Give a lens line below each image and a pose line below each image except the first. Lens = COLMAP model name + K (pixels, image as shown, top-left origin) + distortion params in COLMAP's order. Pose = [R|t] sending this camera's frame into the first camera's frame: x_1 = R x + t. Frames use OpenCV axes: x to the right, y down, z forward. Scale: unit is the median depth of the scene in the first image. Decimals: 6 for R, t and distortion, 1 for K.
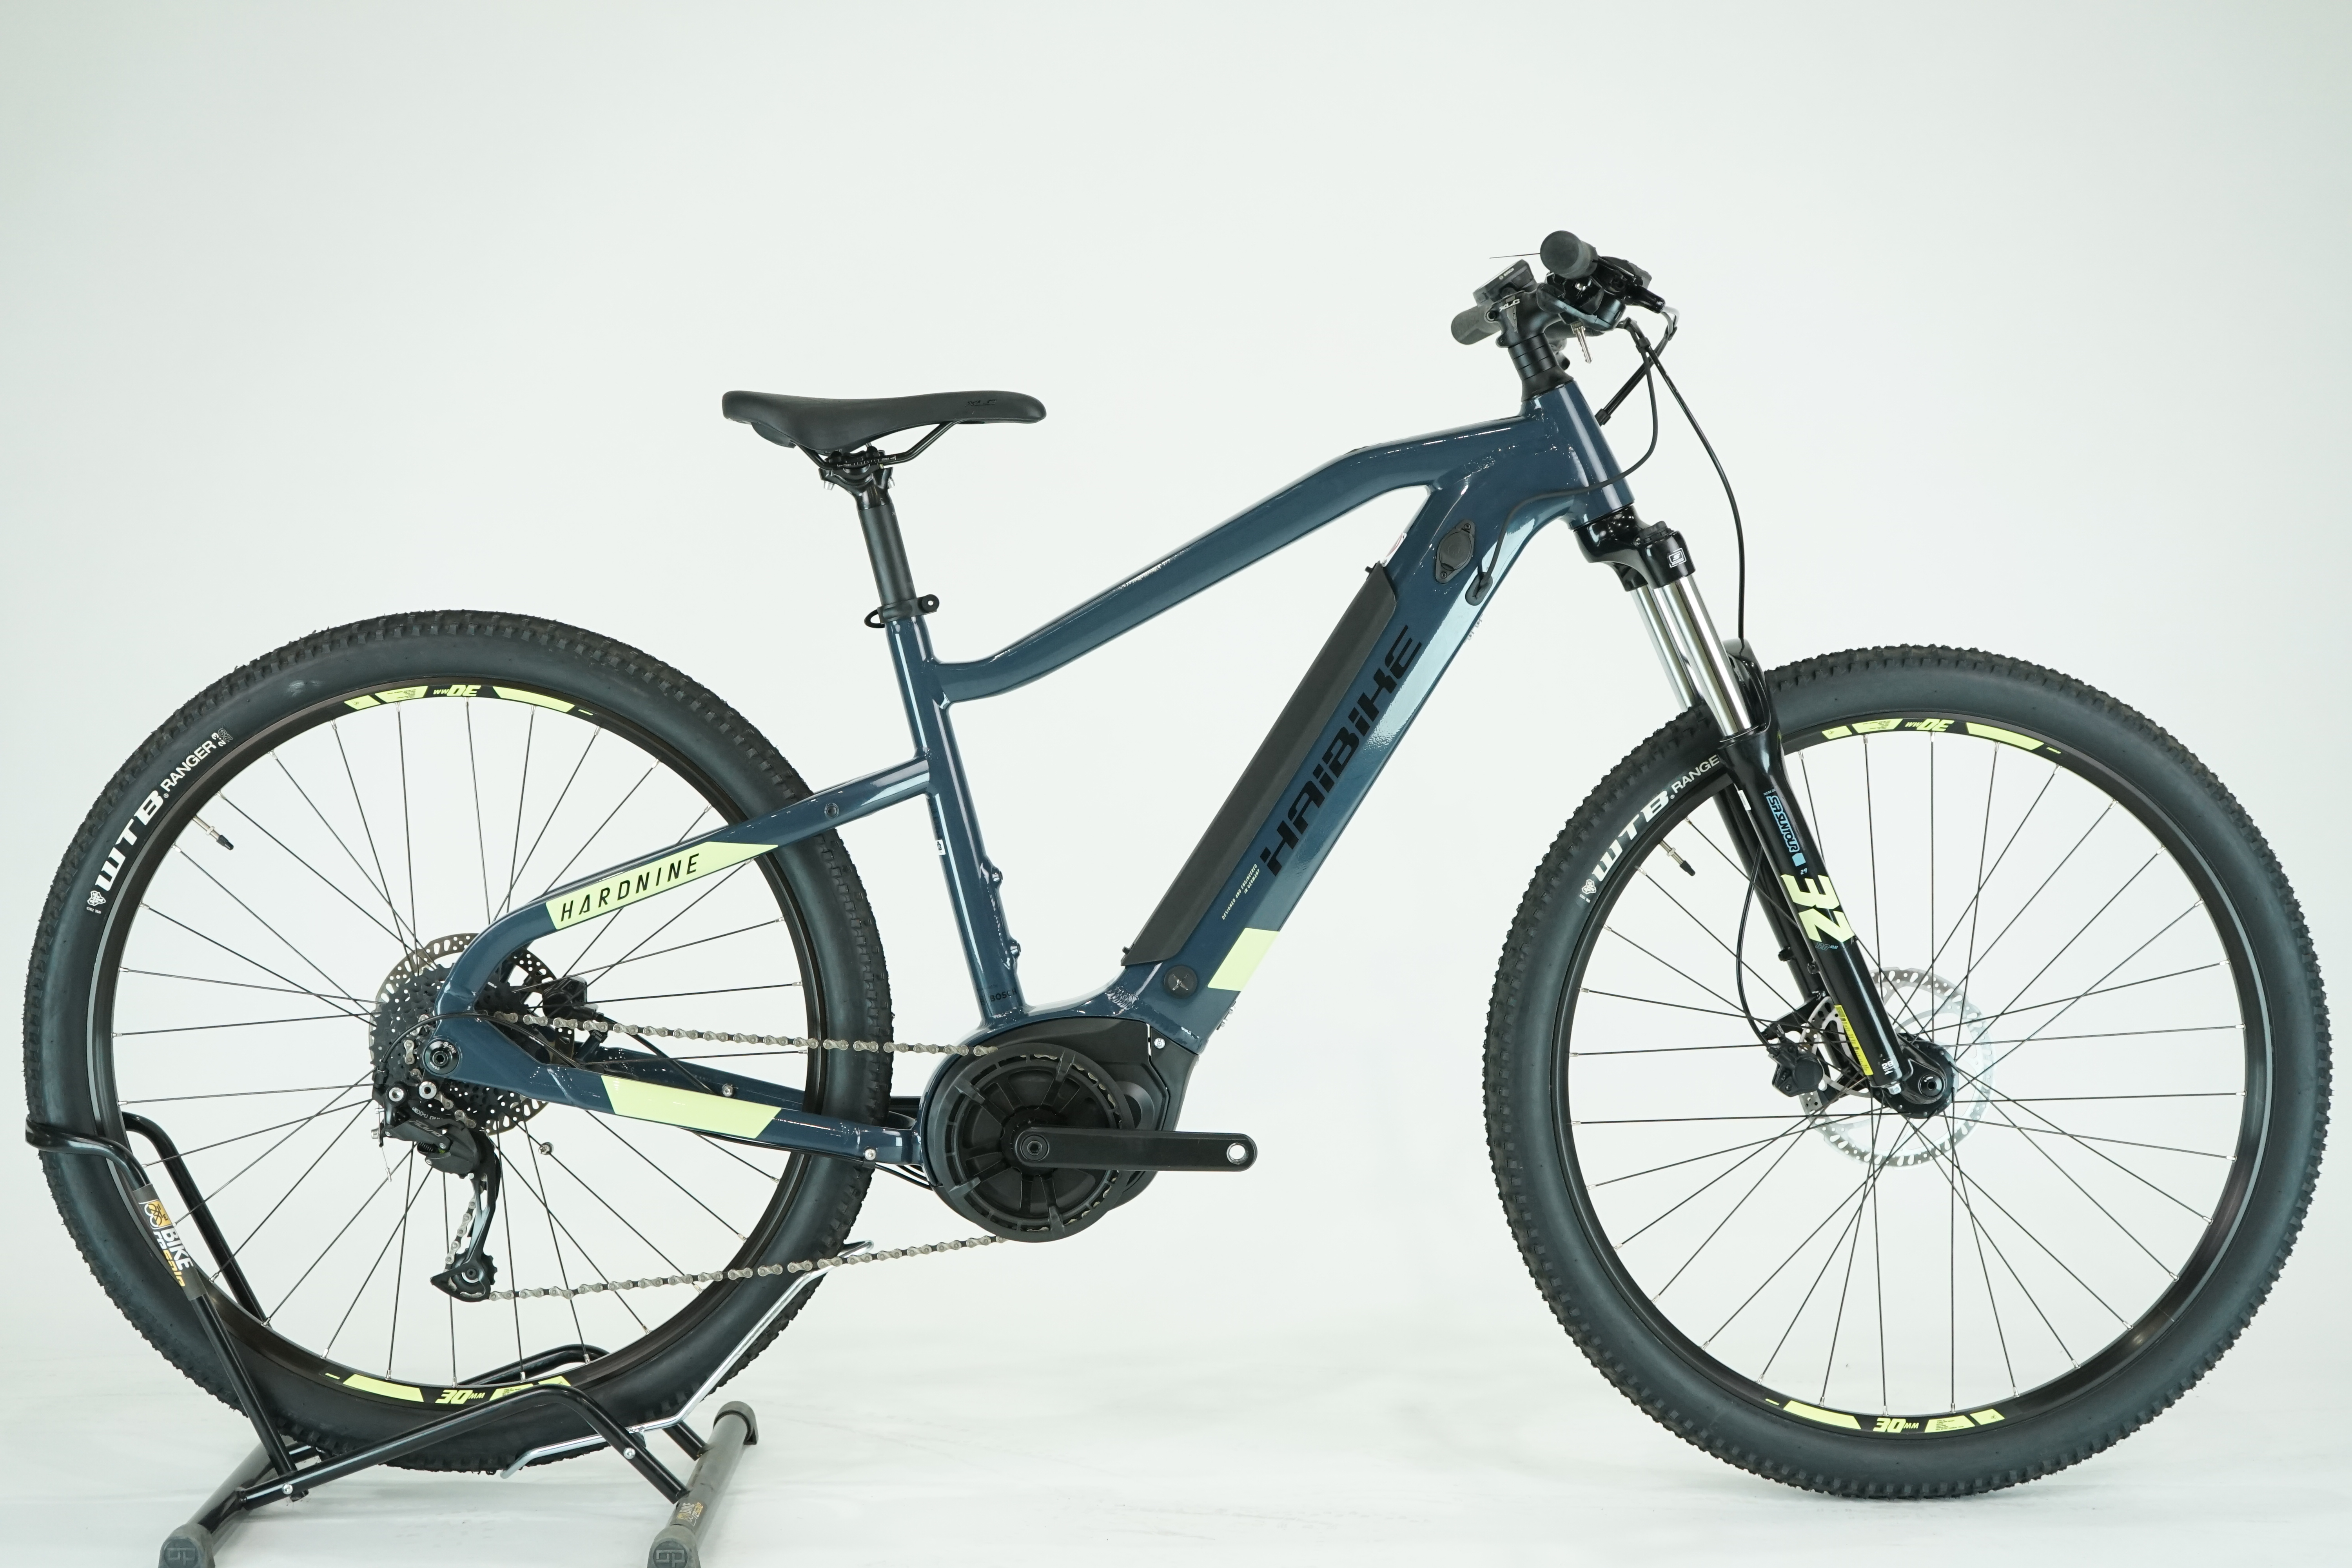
lens RADIAL K [[3690.4, 0, 1168.7], [0, 3690.4, 785.3], [0, 0, 1]] dist [-0.002506, 0.000000]
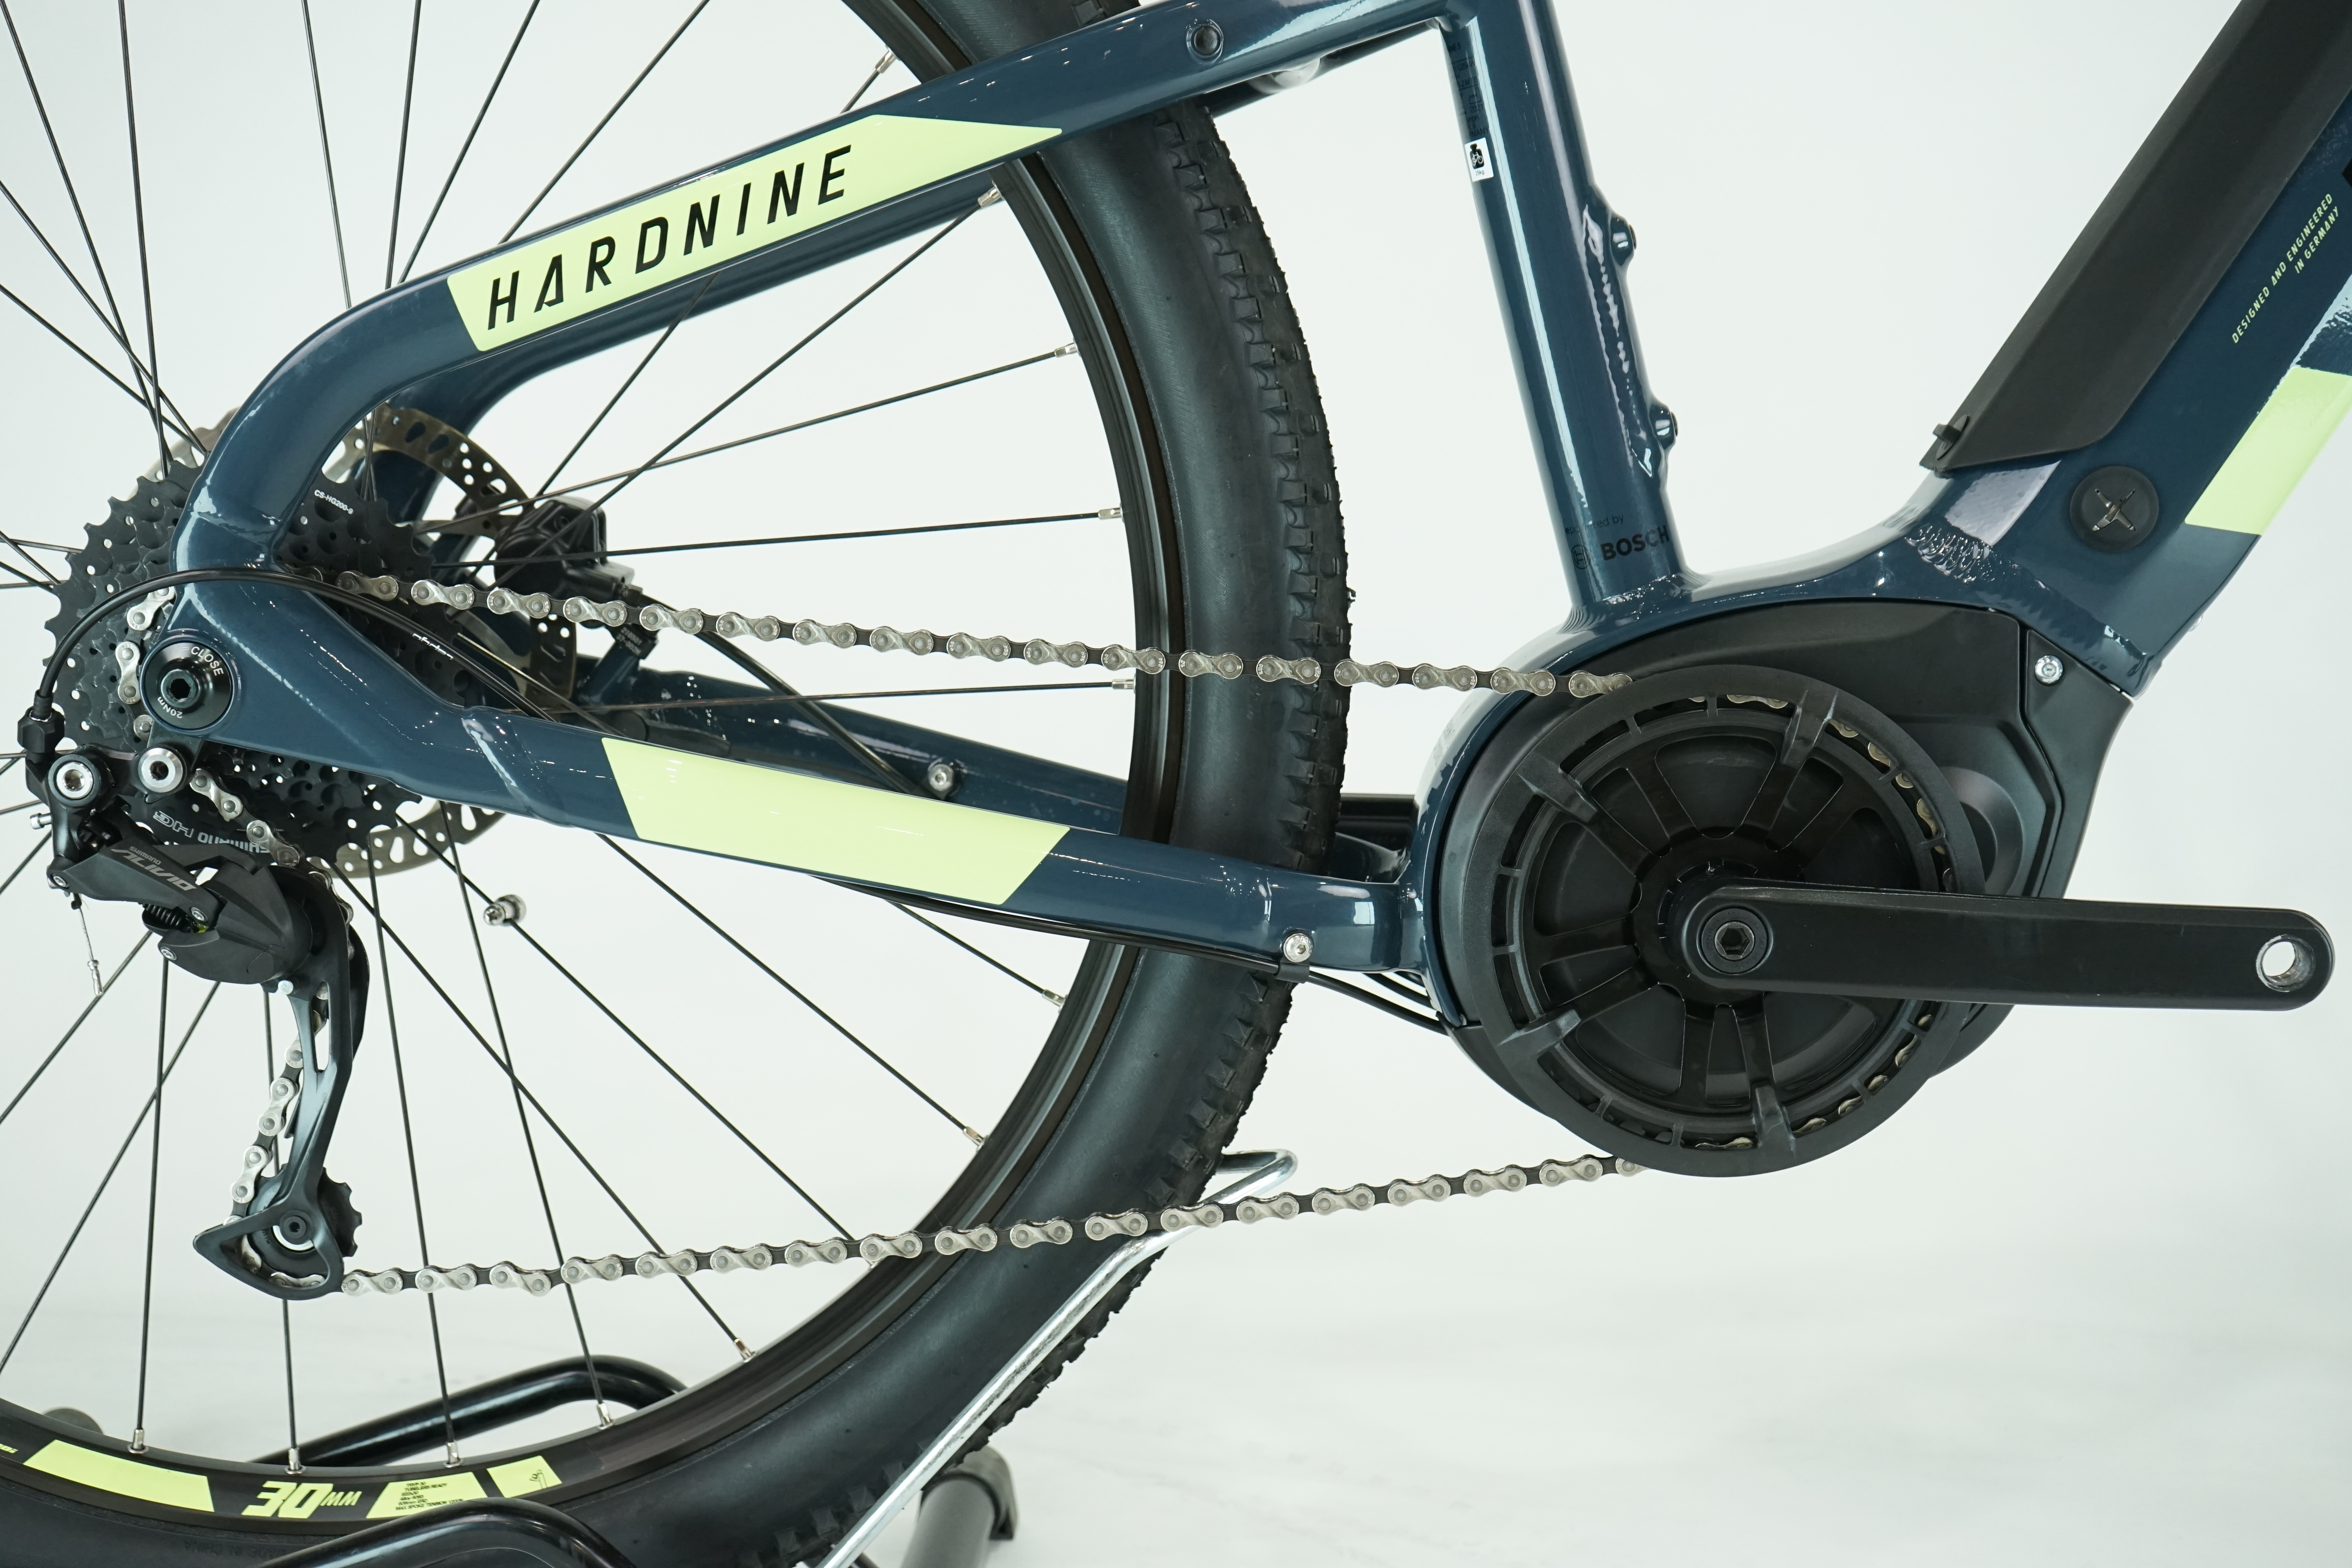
lens RADIAL K [[3069.3, 0, 1176.1], [0, 3069.3, 781.7], [0, 0, 1]] dist [-0.002826, 0.000000]
pose [[0.997499, 0.011997, -0.069656, -0.070682], [-0.005570, 0.995767, 0.091743, 0.052661], [0.070462, -0.091125, 0.993343, 0.674412]]
